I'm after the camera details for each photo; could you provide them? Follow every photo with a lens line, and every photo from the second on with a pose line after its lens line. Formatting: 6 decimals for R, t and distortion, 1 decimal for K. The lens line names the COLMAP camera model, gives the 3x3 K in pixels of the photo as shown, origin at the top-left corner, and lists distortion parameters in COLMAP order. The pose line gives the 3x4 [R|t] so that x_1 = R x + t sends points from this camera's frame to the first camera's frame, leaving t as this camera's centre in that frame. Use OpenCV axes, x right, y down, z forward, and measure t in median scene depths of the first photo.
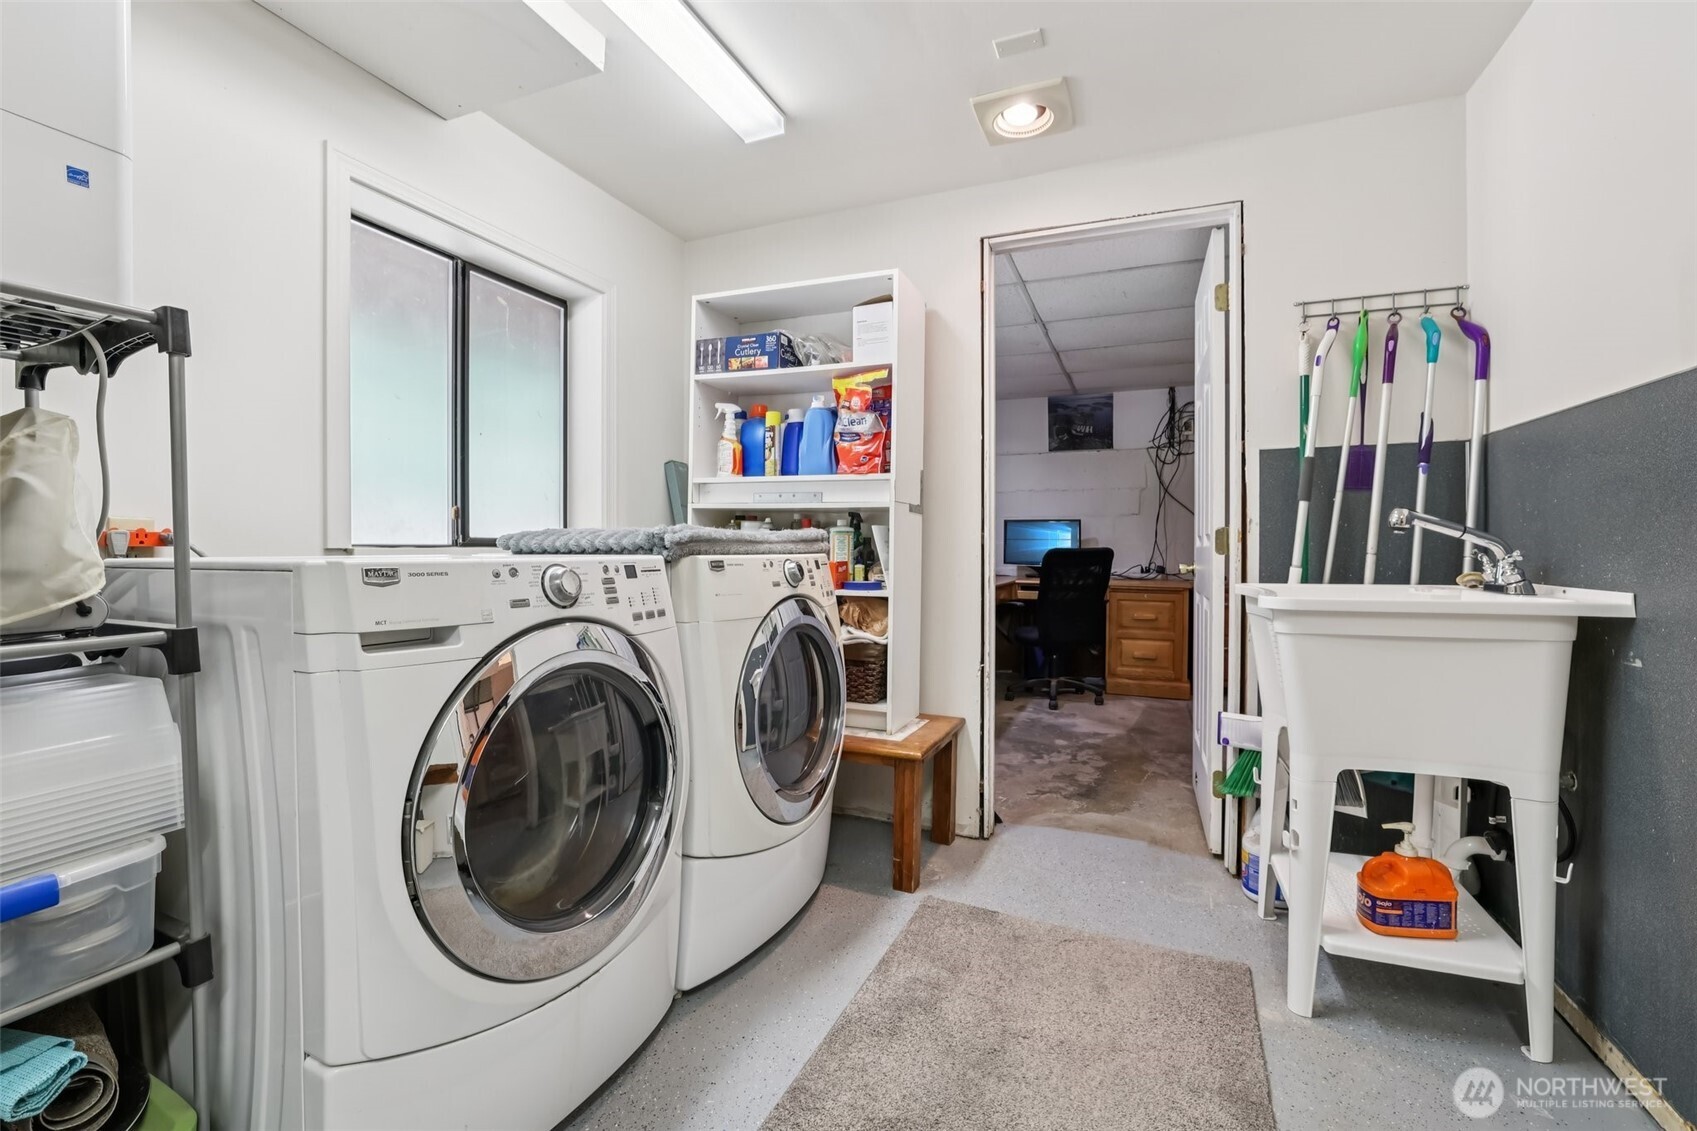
lens RADIAL K [[751.2, 0, 844.0], [0, 751.2, 558.0], [0, 0, 1]] dist [-0.043686, 0.008316]
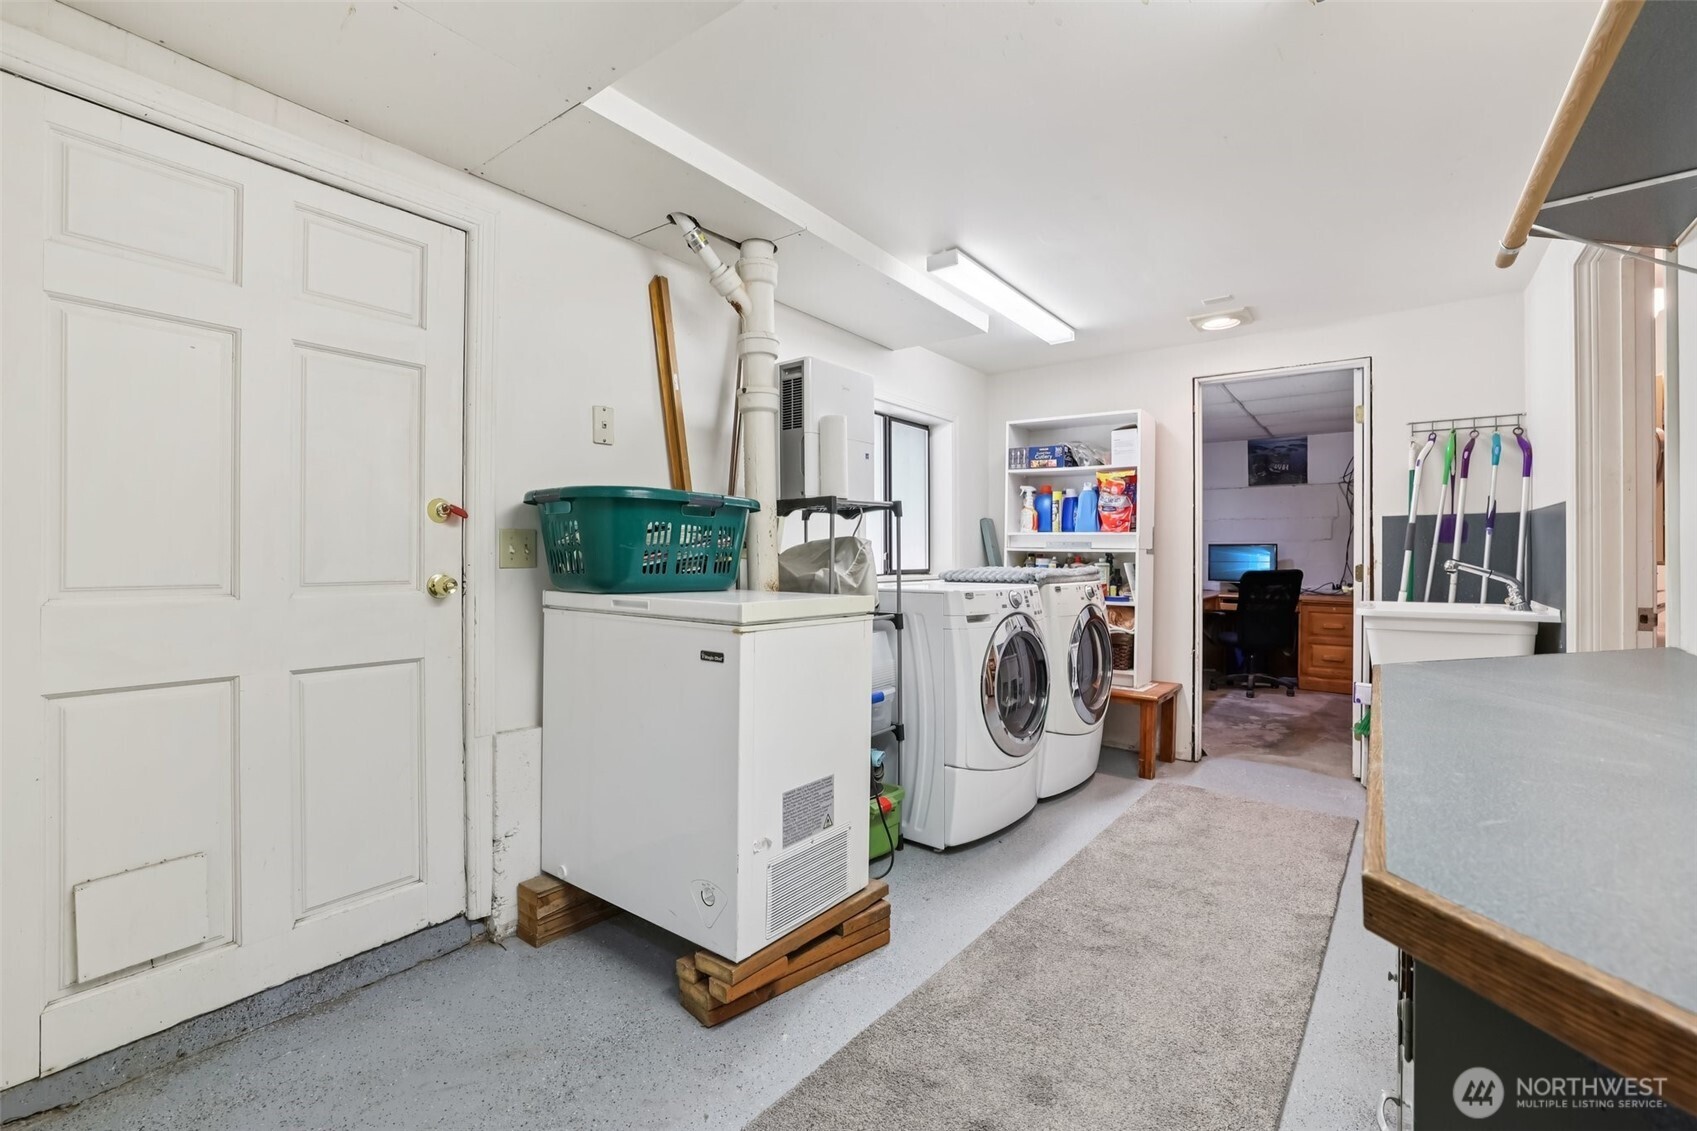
lens RADIAL K [[751.2, 0, 850.1], [0, 751.2, 557.9], [0, 0, 1]] dist [-0.043686, 0.008316]
pose [[0.971726, 0.001753, -0.236104, -0.172558], [-0.004238, 0.999941, -0.010016, -0.037574], [0.236072, 0.010733, 0.971676, -0.801390]]
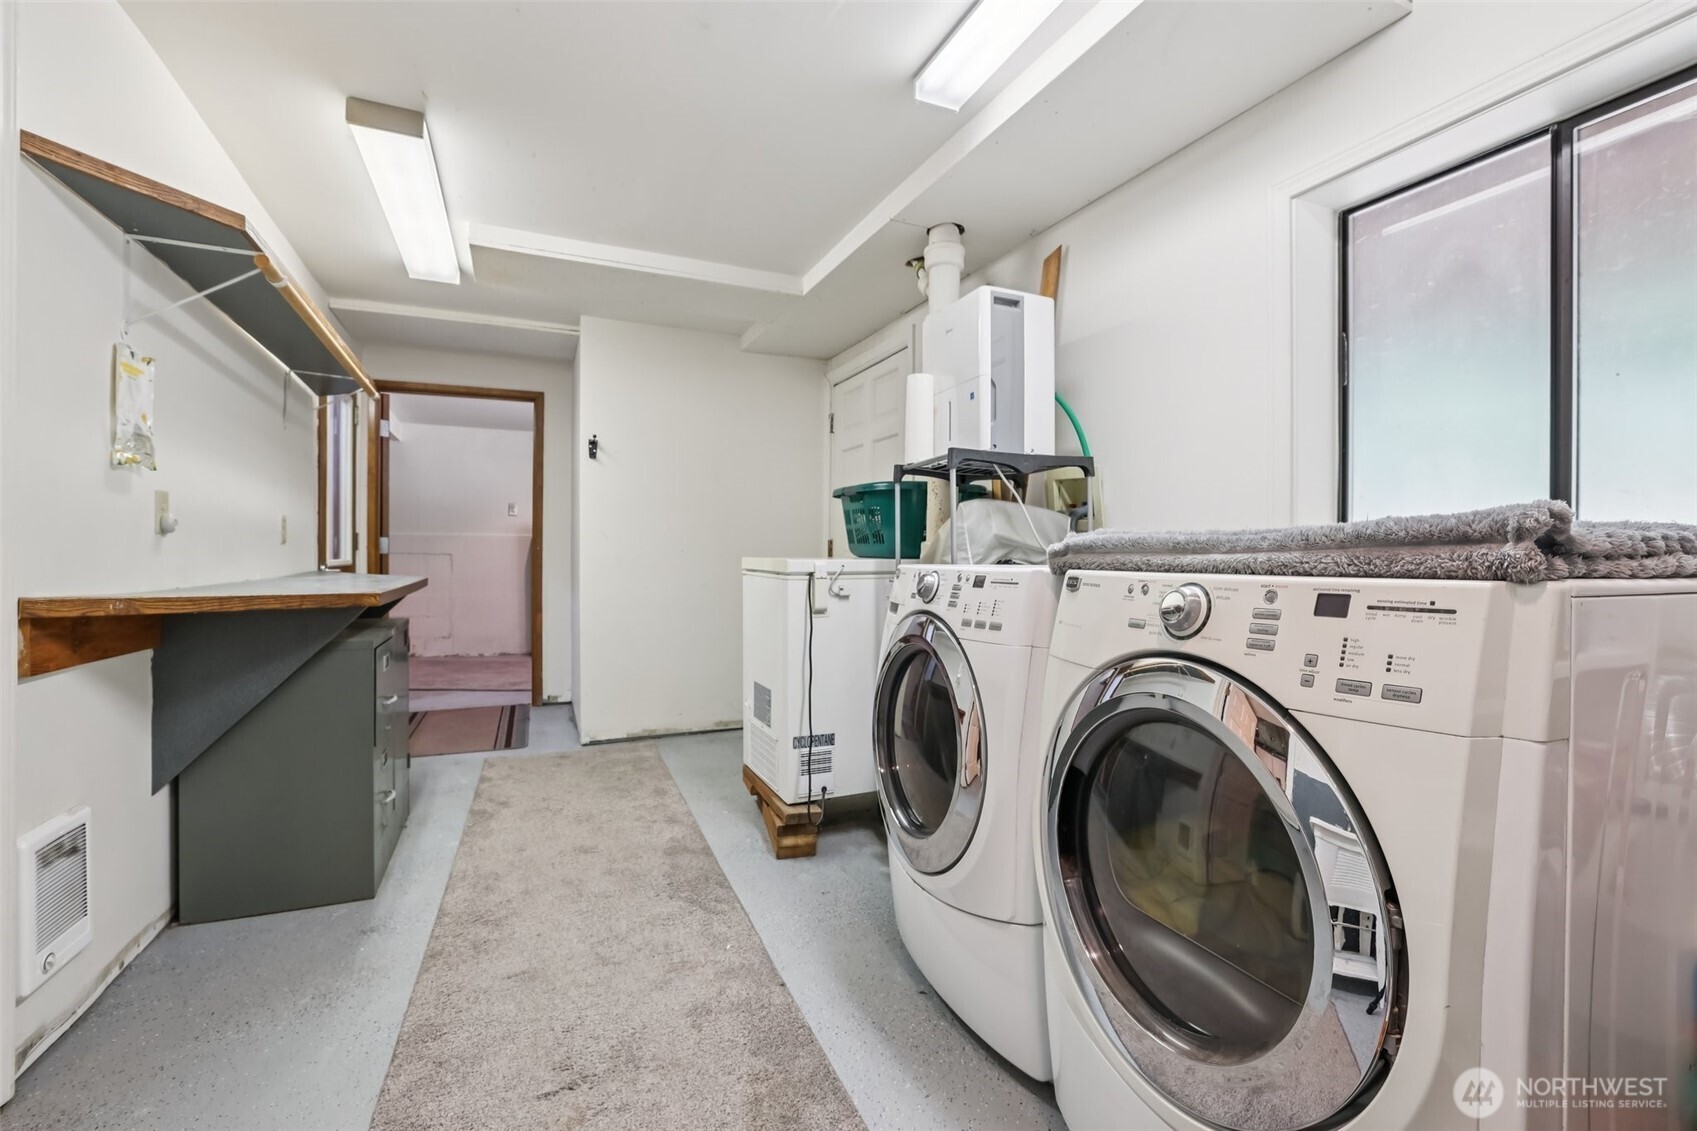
lens RADIAL K [[751.2, 0, 846.0], [0, 751.2, 569.0], [0, 0, 1]] dist [-0.043686, 0.008316]
pose [[-0.692323, -0.011723, -0.721492, 0.368427], [-0.035244, 0.999224, 0.017583, -0.006765], [0.720726, 0.037601, -0.692199, 0.970705]]
